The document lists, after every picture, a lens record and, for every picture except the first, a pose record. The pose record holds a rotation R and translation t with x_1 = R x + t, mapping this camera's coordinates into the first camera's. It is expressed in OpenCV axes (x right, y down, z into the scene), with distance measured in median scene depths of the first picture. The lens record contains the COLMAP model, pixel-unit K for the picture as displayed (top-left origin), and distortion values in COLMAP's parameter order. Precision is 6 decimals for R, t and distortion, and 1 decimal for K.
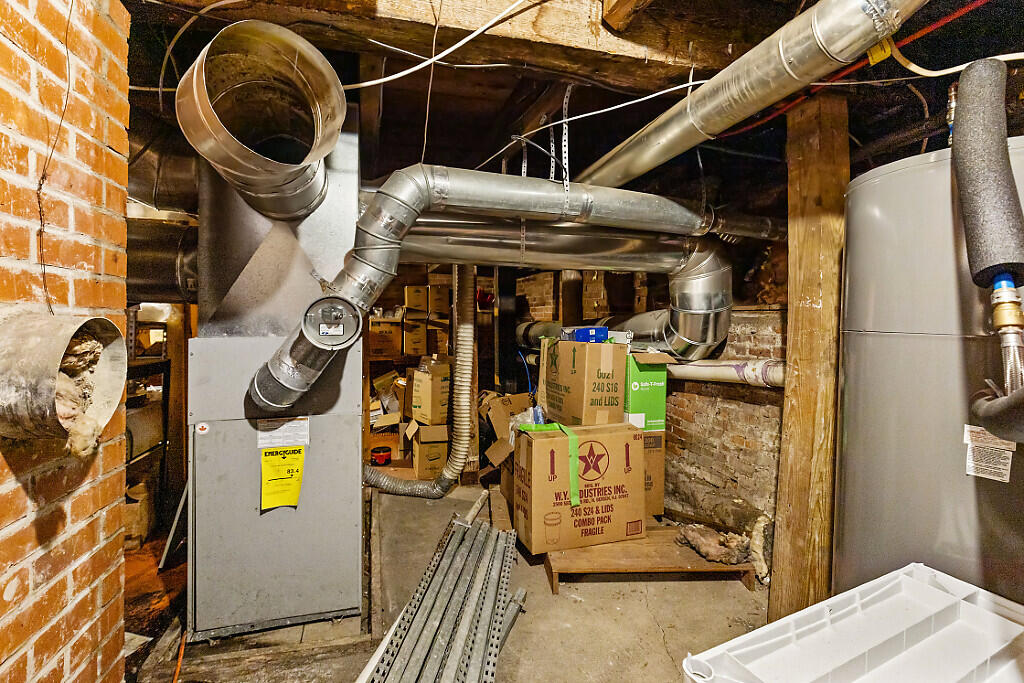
lens RADIAL K [[462.9, 0, 510.1], [0, 462.9, 352.1], [0, 0, 1]] dist [-0.001266, -0.000561]
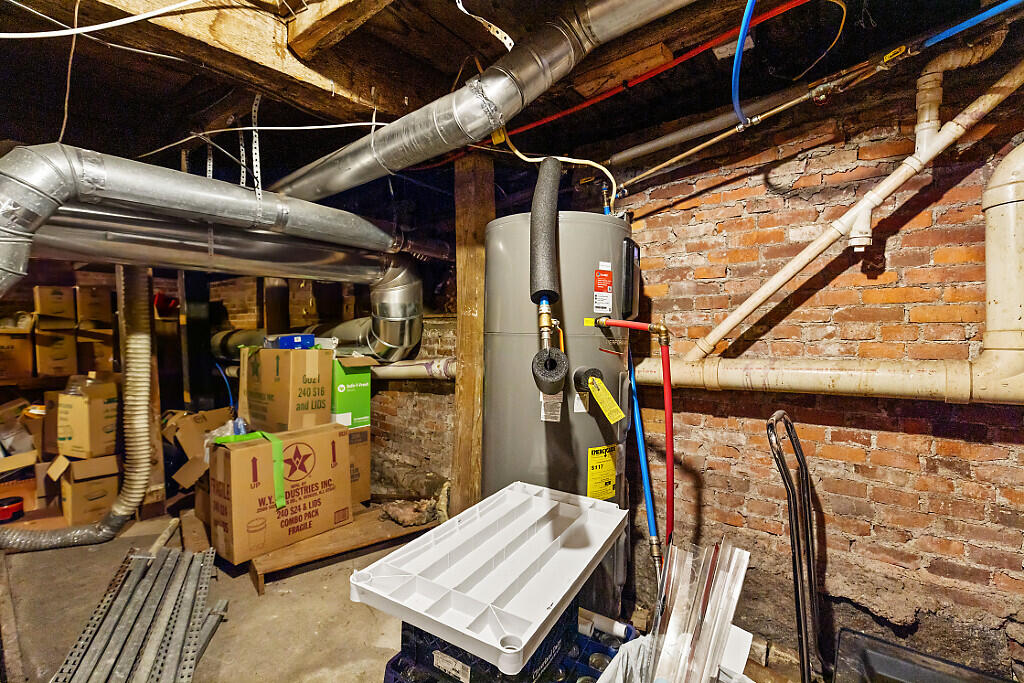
lens RADIAL K [[462.9, 0, 510.1], [0, 462.9, 352.1], [0, 0, 1]] dist [-0.001266, -0.000561]
pose [[0.836819, -0.040410, 0.545986, 0.016421], [0.049301, 0.998783, -0.001640, 0.011906], [-0.545255, 0.028290, 0.837793, -0.131071]]
